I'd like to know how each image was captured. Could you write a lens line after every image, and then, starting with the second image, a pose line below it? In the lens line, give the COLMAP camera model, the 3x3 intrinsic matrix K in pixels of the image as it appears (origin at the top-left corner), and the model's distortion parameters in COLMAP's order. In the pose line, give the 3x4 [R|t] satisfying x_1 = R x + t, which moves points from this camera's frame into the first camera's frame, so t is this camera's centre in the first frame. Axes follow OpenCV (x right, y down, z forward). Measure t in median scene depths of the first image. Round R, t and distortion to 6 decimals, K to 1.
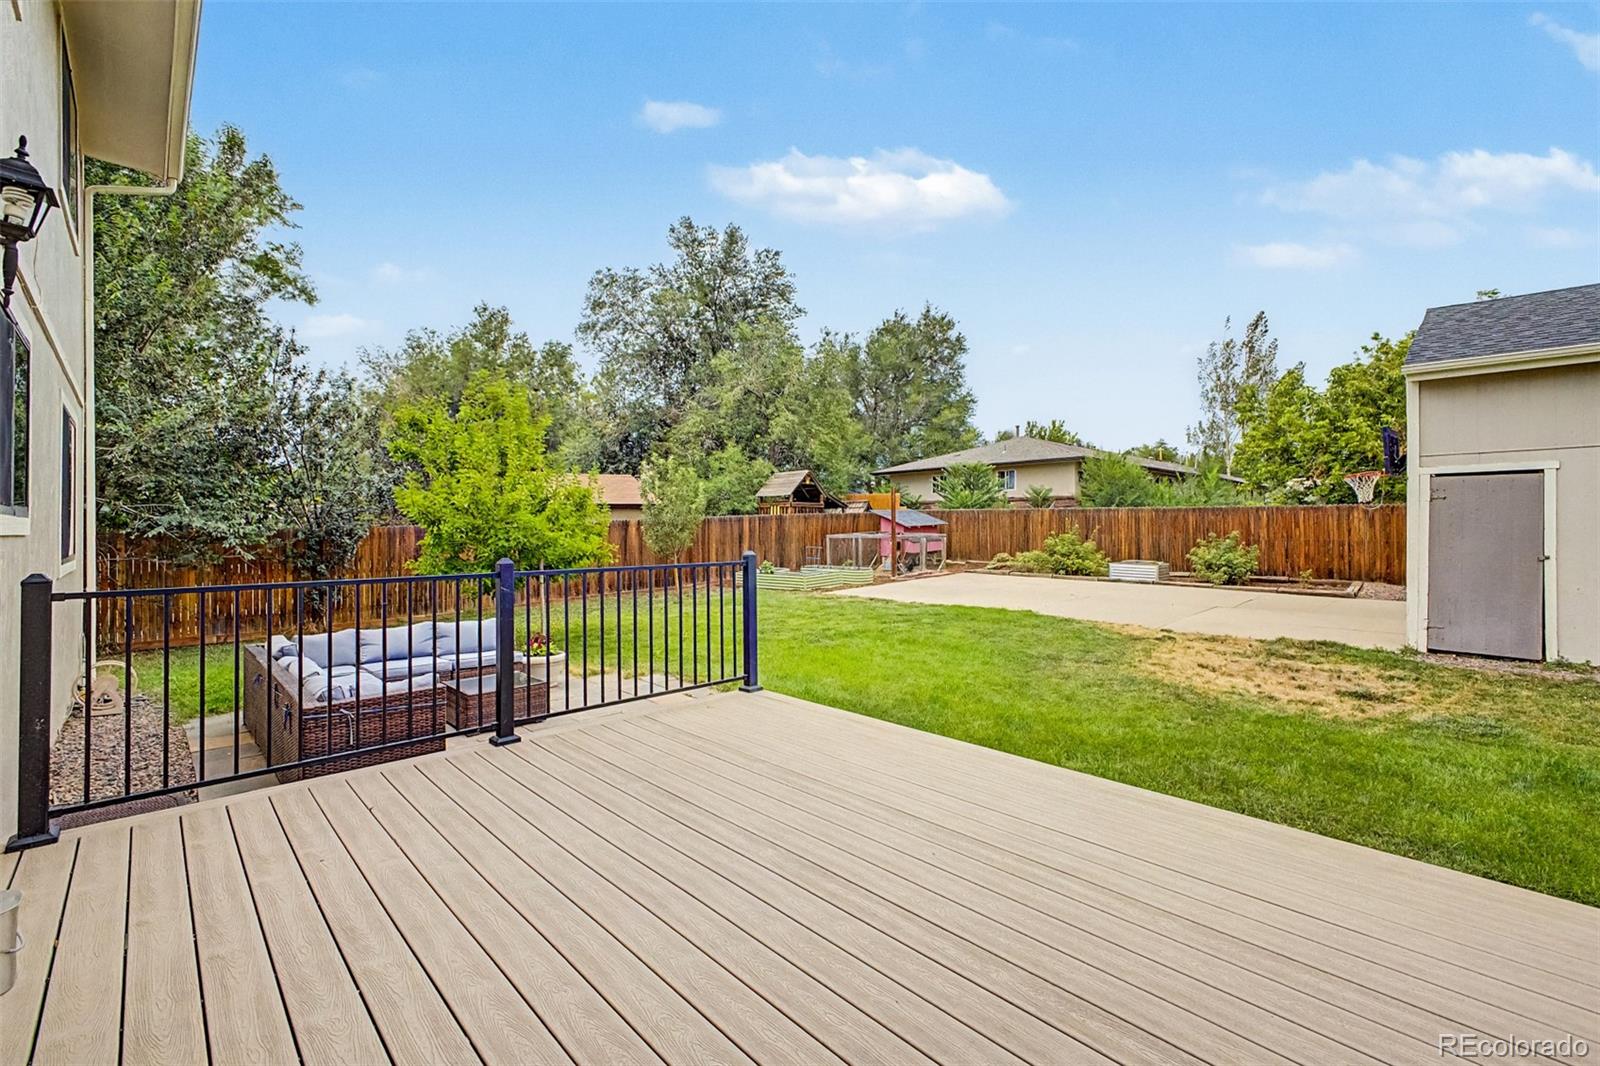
lens RADIAL K [[708.2, 0, 800.3], [0, 708.2, 524.4], [0, 0, 1]] dist [-0.001022, -0.000134]
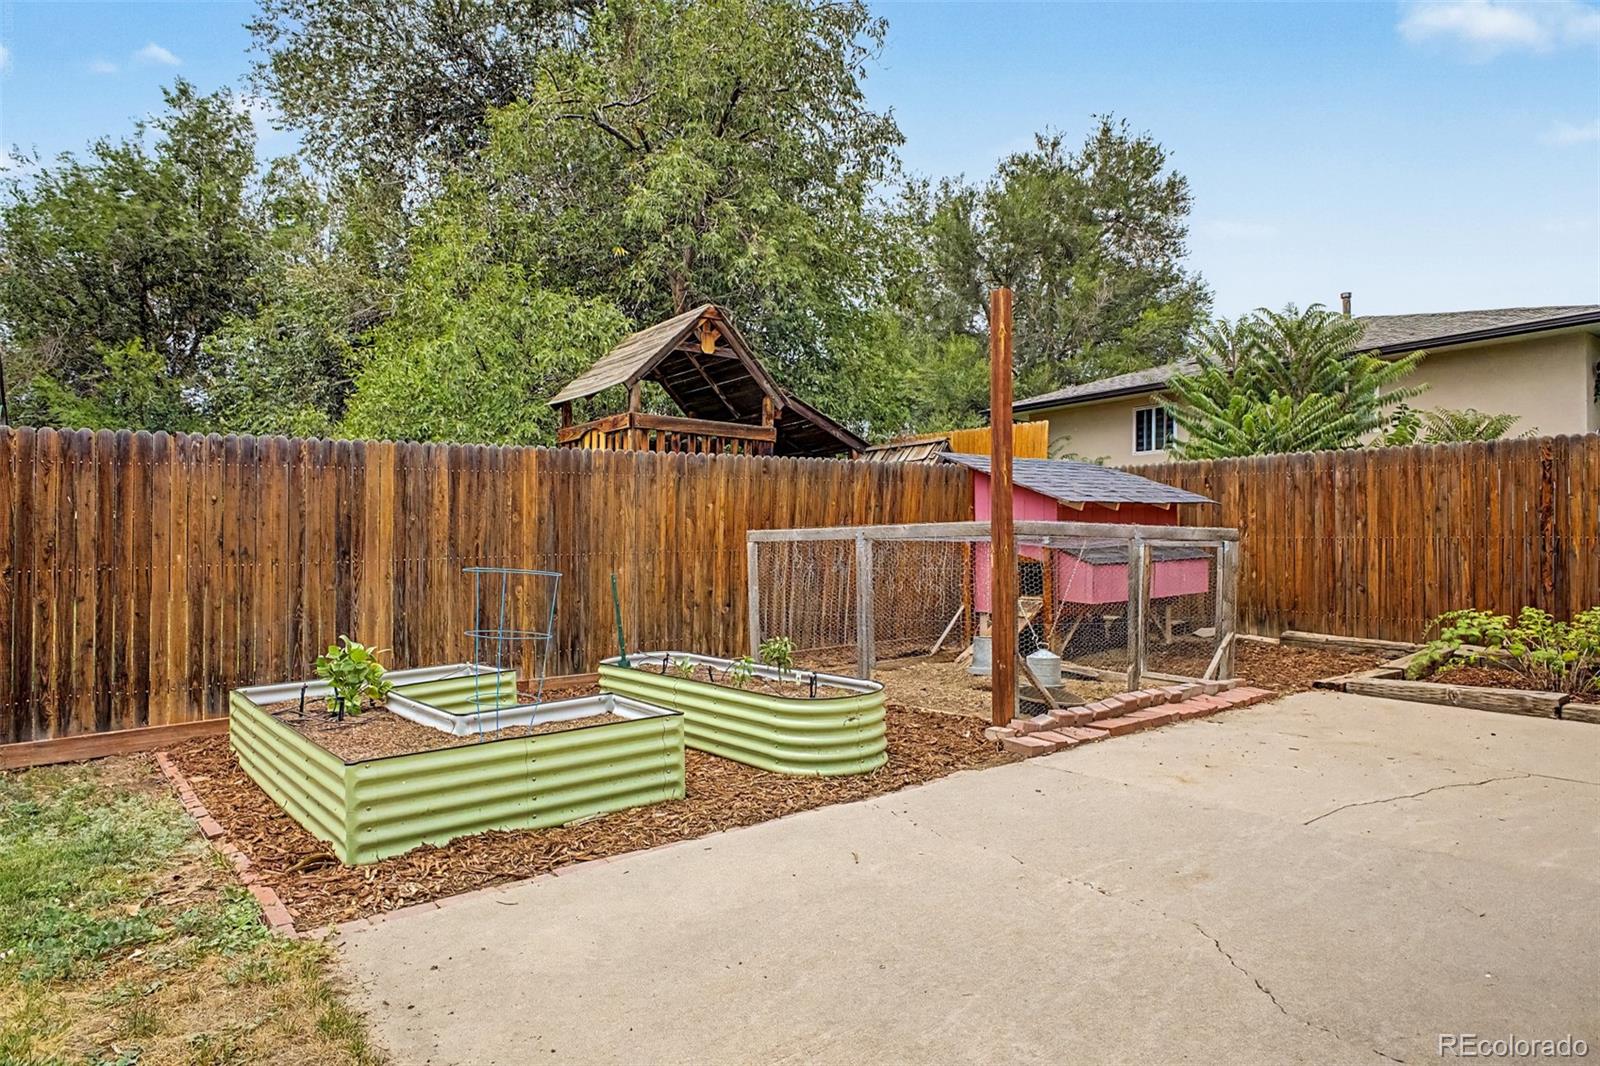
lens RADIAL K [[995.1, 0, 800.6], [0, 995.1, 540.6], [0, 0, 1]] dist [0.003639, 0.000544]
pose [[0.993782, 0.006021, -0.111181, 0.087983], [-0.008220, 0.999779, -0.019334, 0.023103], [0.111040, 0.020127, 0.993612, 0.588514]]
